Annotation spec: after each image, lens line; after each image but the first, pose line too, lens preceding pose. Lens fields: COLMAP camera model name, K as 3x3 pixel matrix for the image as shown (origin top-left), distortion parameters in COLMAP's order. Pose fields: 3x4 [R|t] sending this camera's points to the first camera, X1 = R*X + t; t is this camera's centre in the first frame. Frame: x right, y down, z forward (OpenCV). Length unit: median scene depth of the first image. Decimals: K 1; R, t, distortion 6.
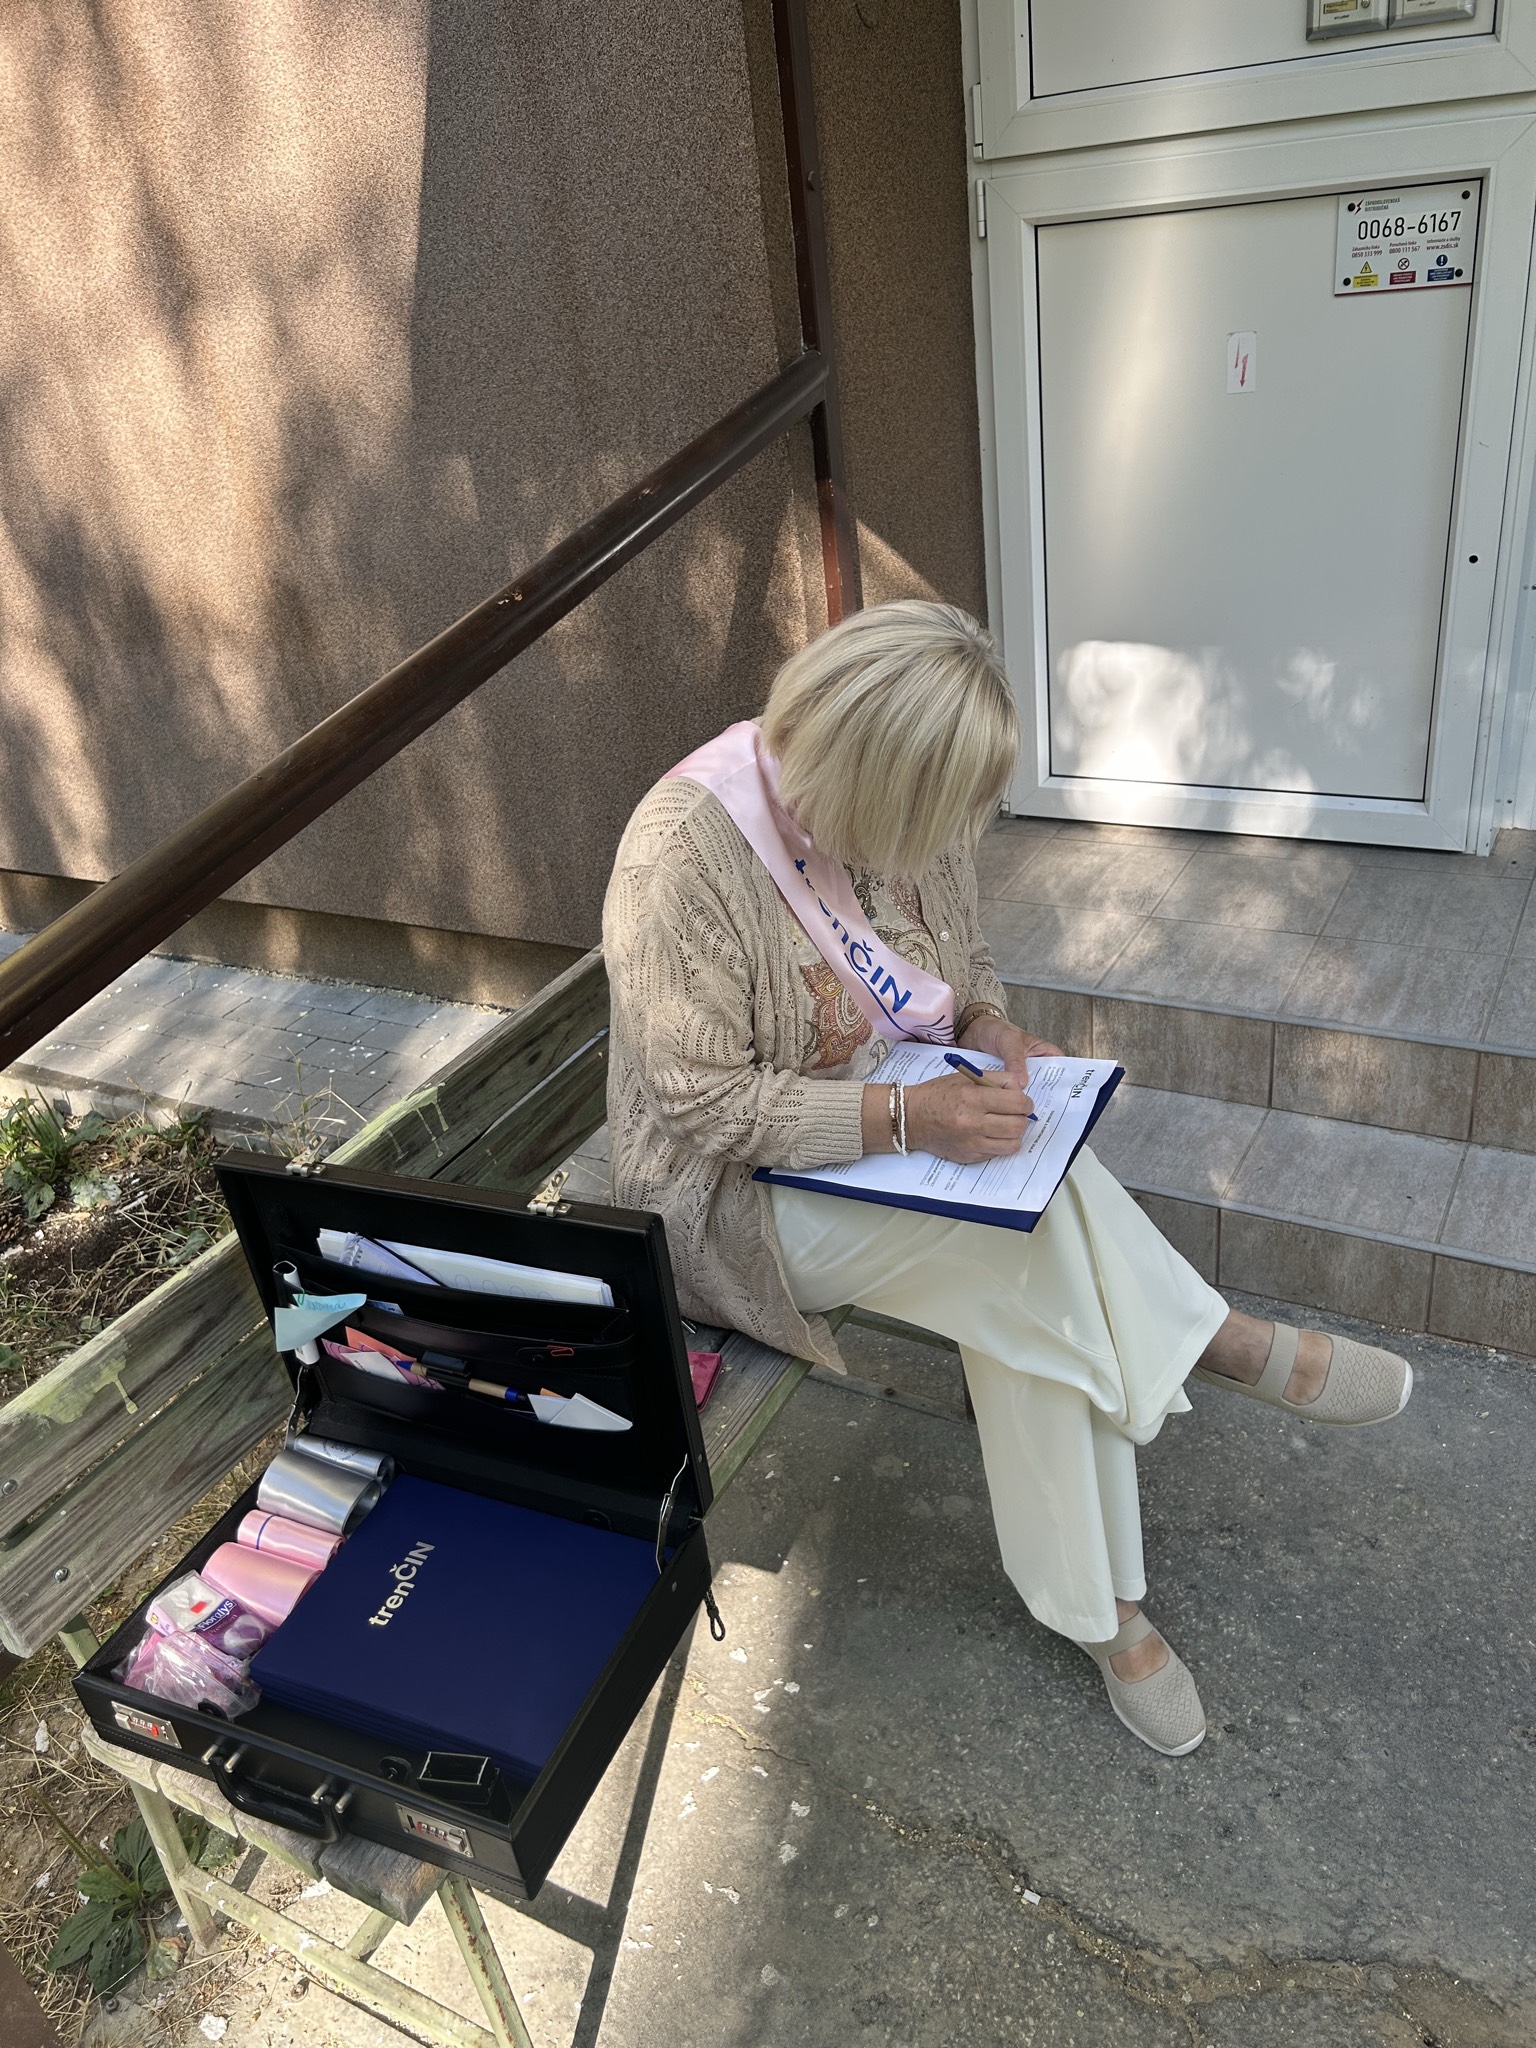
lens RADIAL K [[1529.9, 0, 766.8], [0, 1529.9, 1027.4], [0, 0, 1]] dist [0.043765, -0.051559]
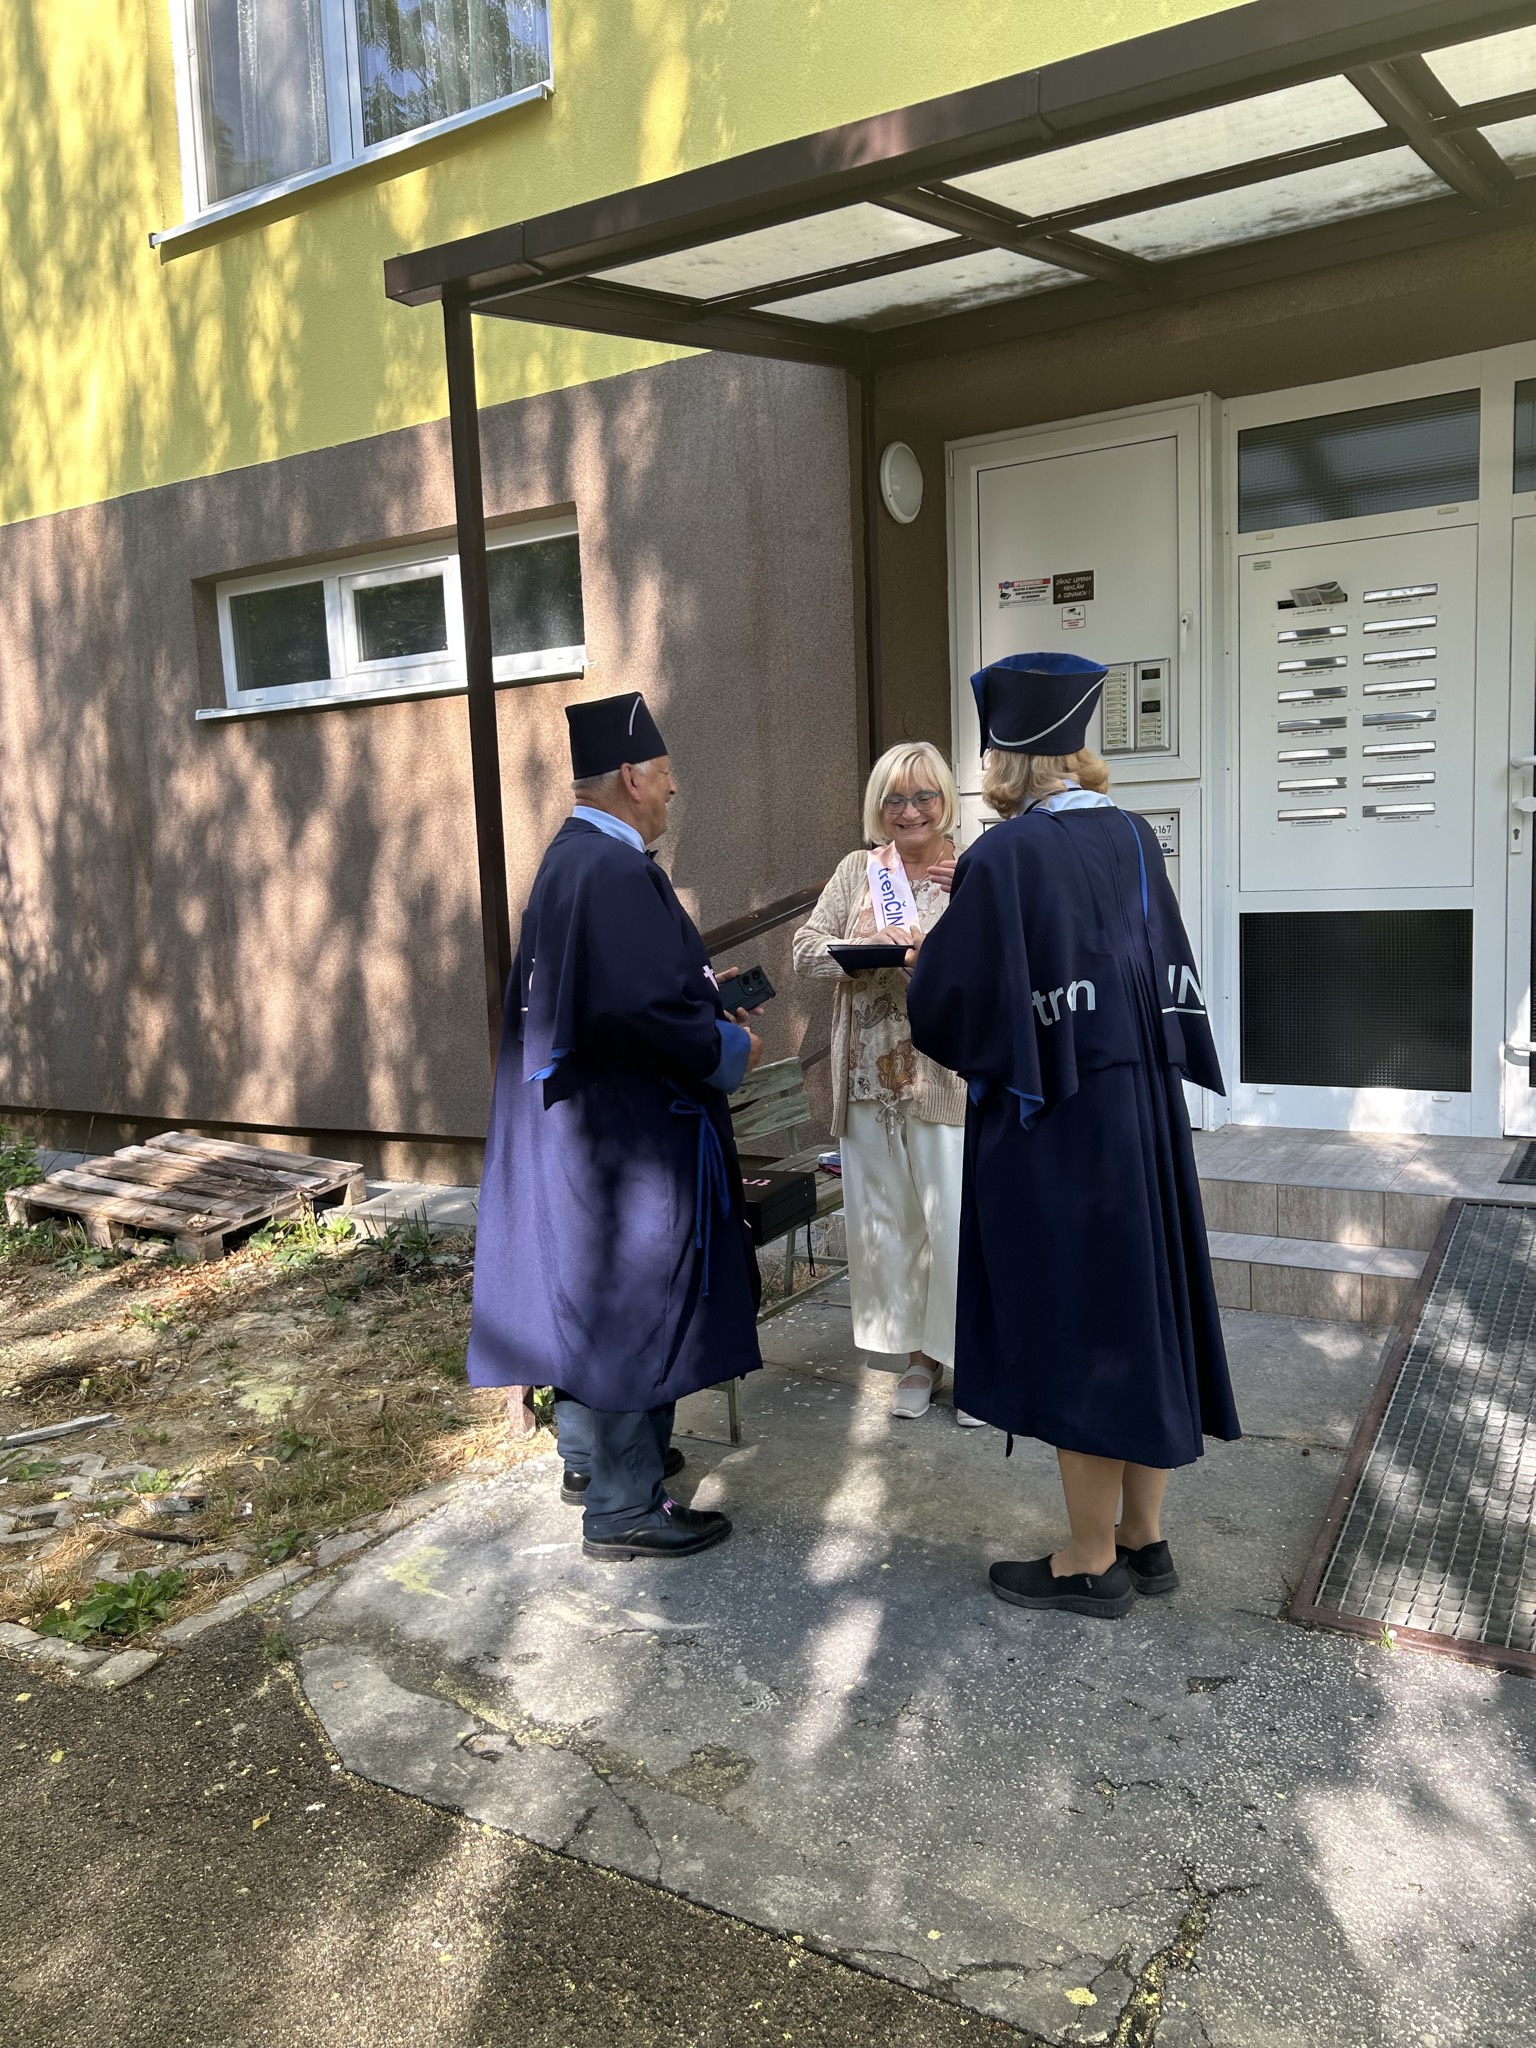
lens RADIAL K [[1529.9, 0, 778.8], [0, 1529.9, 1036.2], [0, 0, 1]] dist [0.043765, -0.051559]
pose [[0.996522, 0.079976, -0.023404, -0.040280], [-0.082944, 0.924951, -0.370925, 0.666802], [-0.008017, 0.371576, 0.928368, -1.007877]]
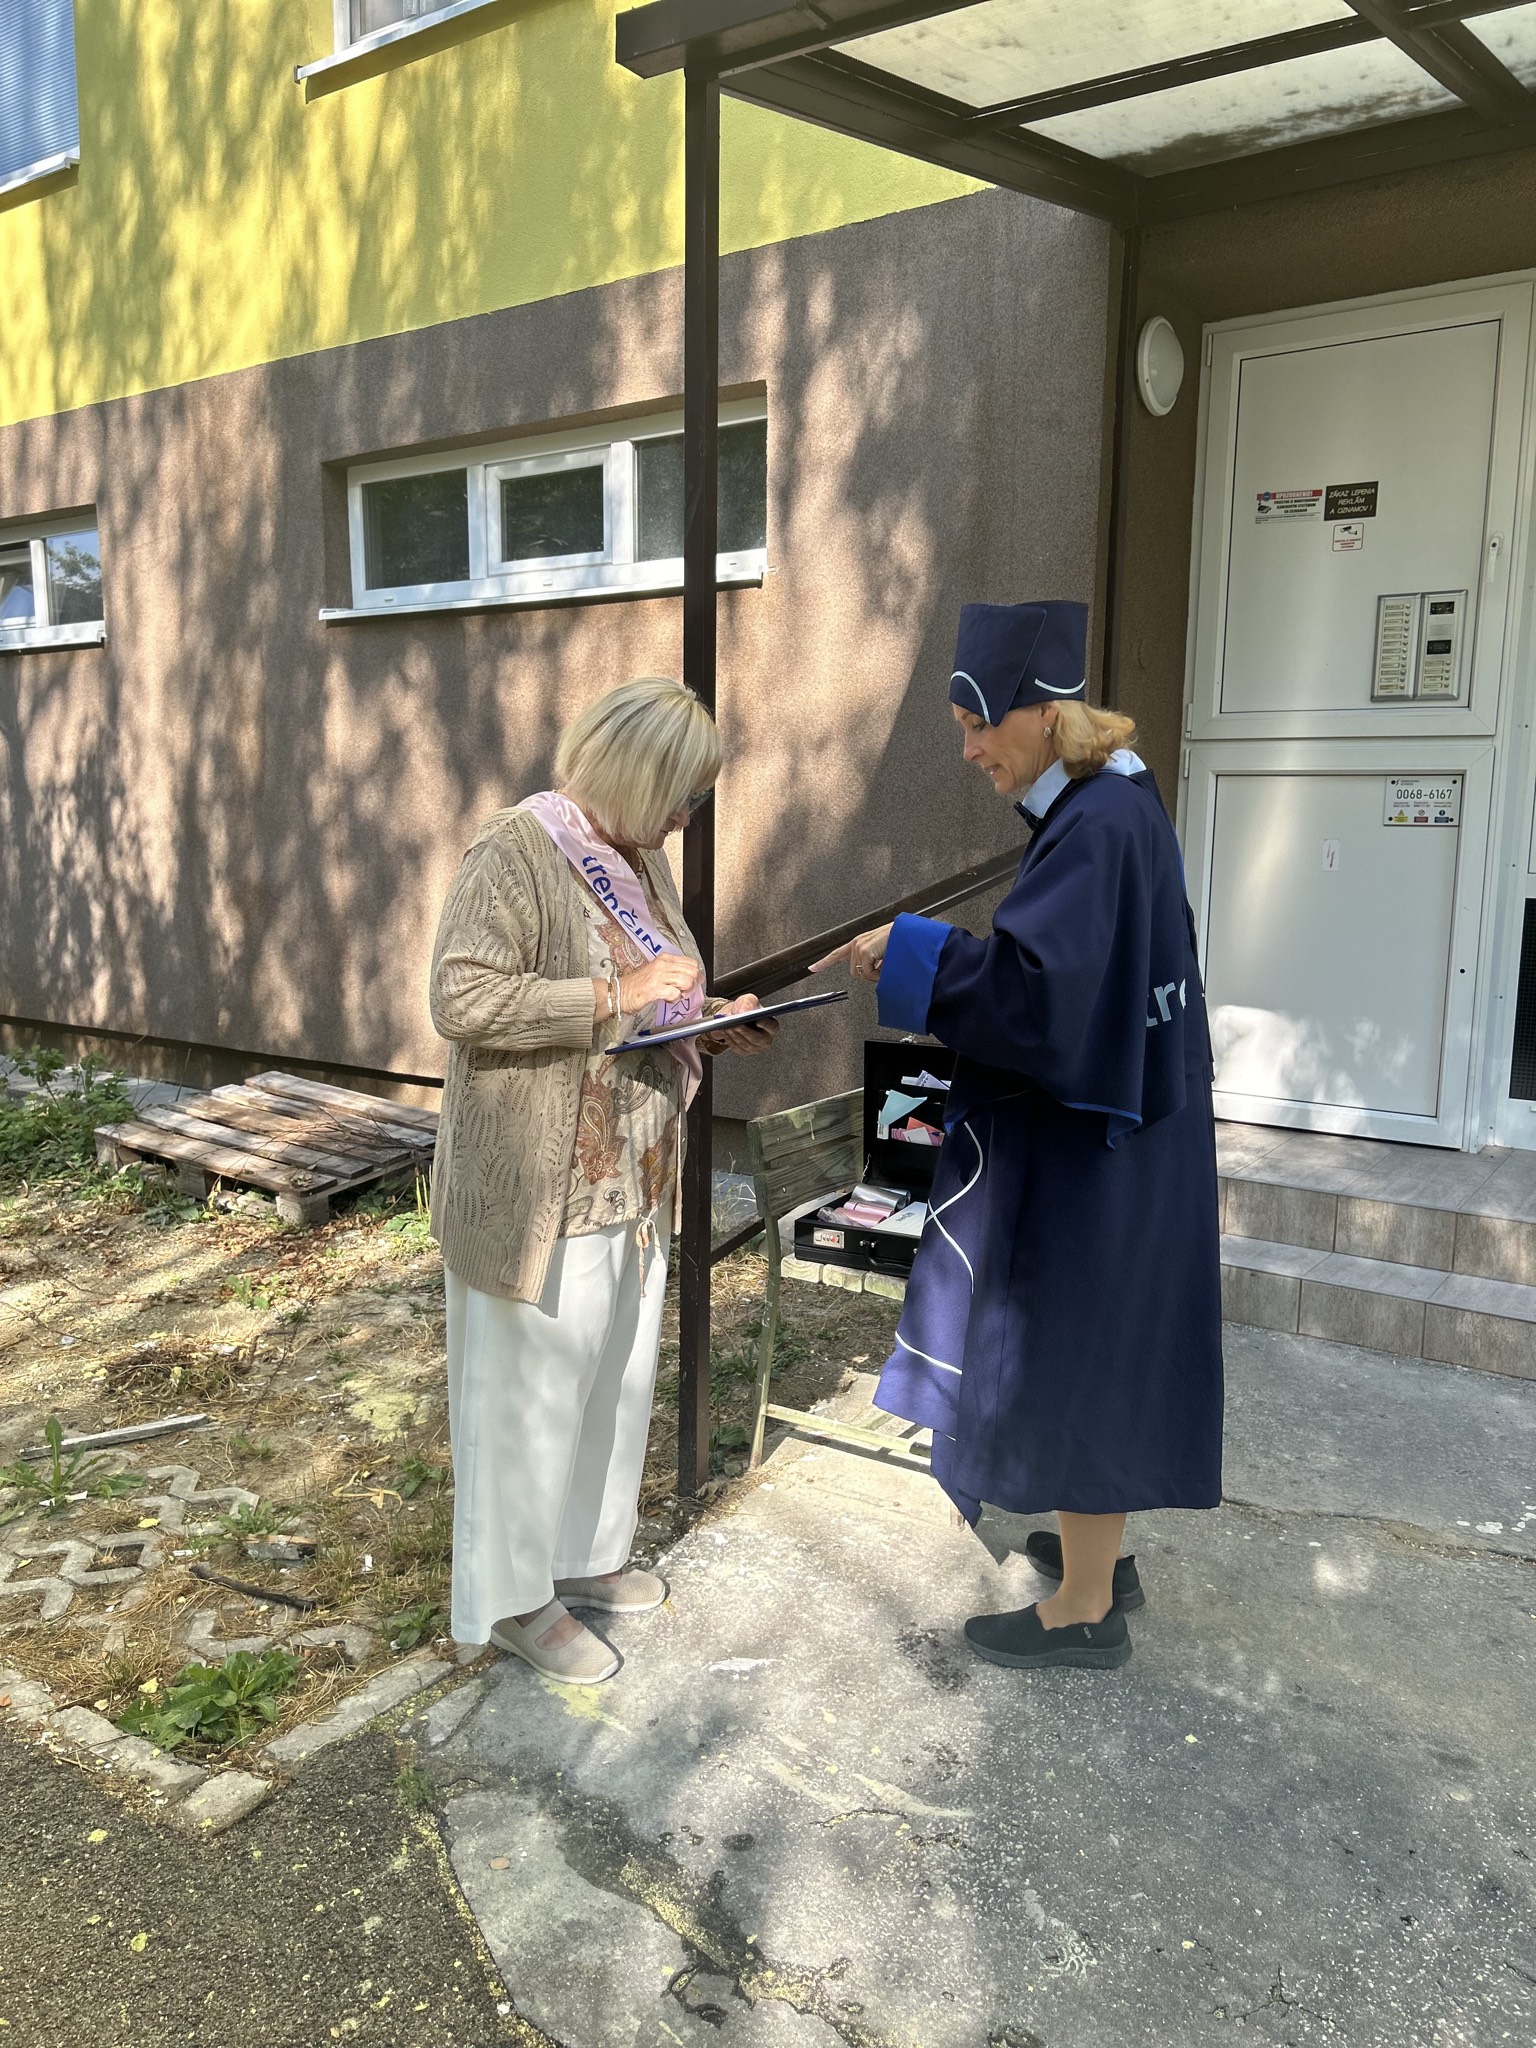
lens RADIAL K [[1529.9, 0, 761.3], [0, 1529.9, 1038.2], [0, 0, 1]] dist [0.043765, -0.051559]
pose [[0.987394, 0.139051, -0.075616, -0.211181], [-0.156358, 0.931145, -0.329426, 0.539497], [0.024603, 0.337097, 0.941149, -0.734214]]
